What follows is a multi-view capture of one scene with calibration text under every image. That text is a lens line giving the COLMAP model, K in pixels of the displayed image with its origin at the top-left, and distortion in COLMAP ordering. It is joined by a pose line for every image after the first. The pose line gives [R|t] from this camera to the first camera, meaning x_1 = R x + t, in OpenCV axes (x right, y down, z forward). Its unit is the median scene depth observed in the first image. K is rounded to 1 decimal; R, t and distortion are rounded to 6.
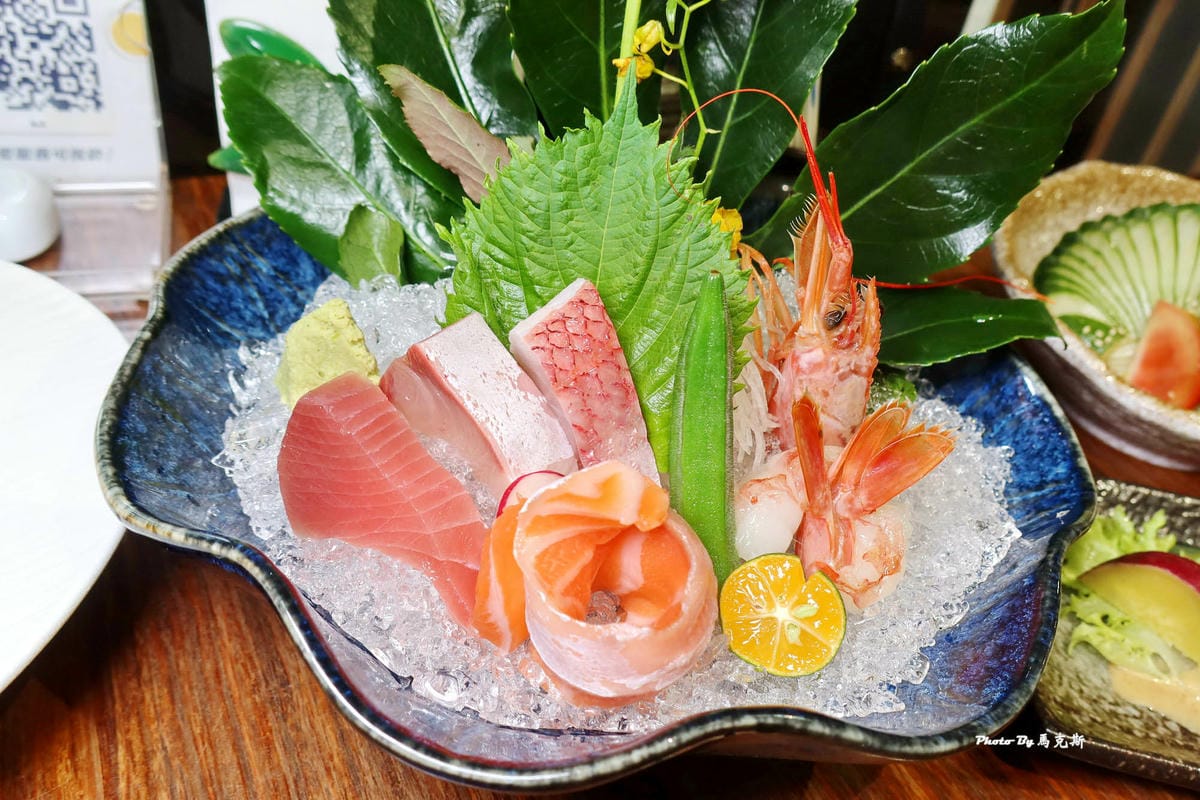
lens RADIAL K [[903.7, 0, 600.0], [0, 903.7, 400.0], [0, 0, 1]] dist [-0.002560, 0.000128]
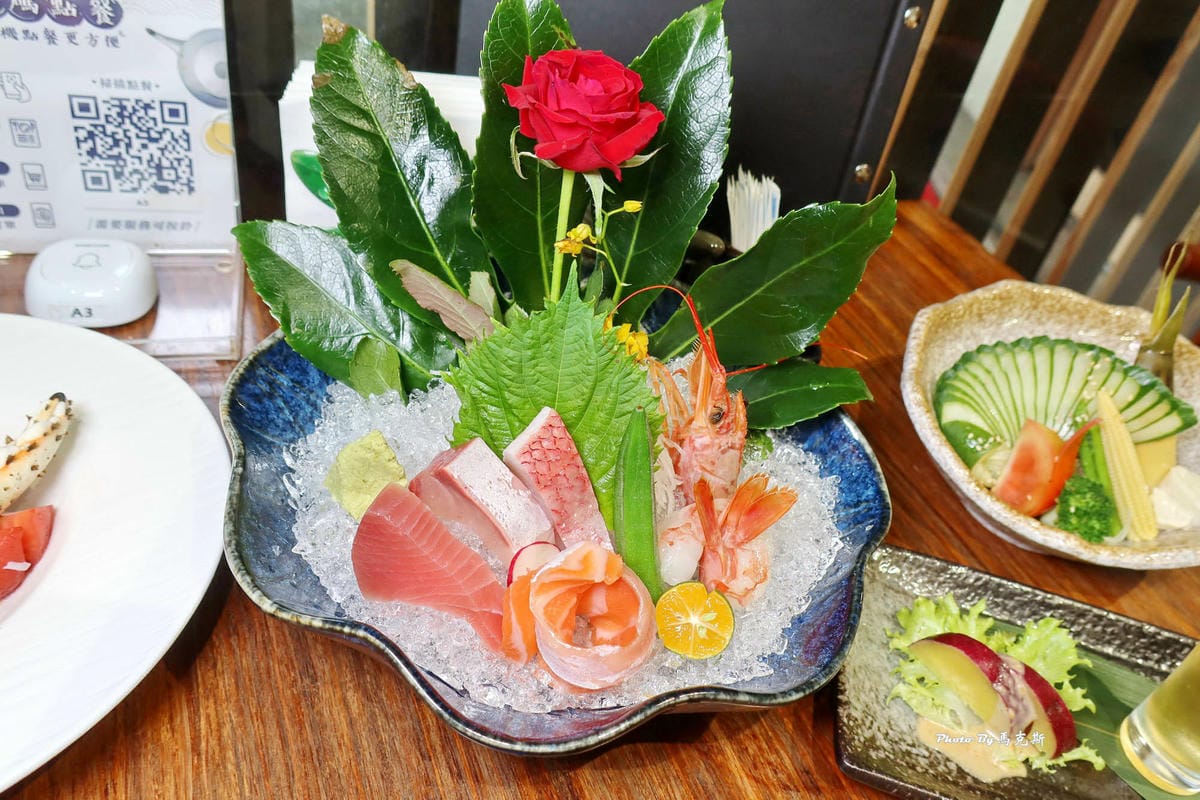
lens RADIAL K [[921.1, 0, 600.0], [0, 921.1, 400.0], [0, 0, 1]] dist [0.031438, 0.000346]
pose [[0.988653, -0.076738, 0.129135, -0.129542], [0.065569, 0.993904, 0.088629, -0.274758], [-0.135149, -0.079156, 0.987658, -0.493200]]
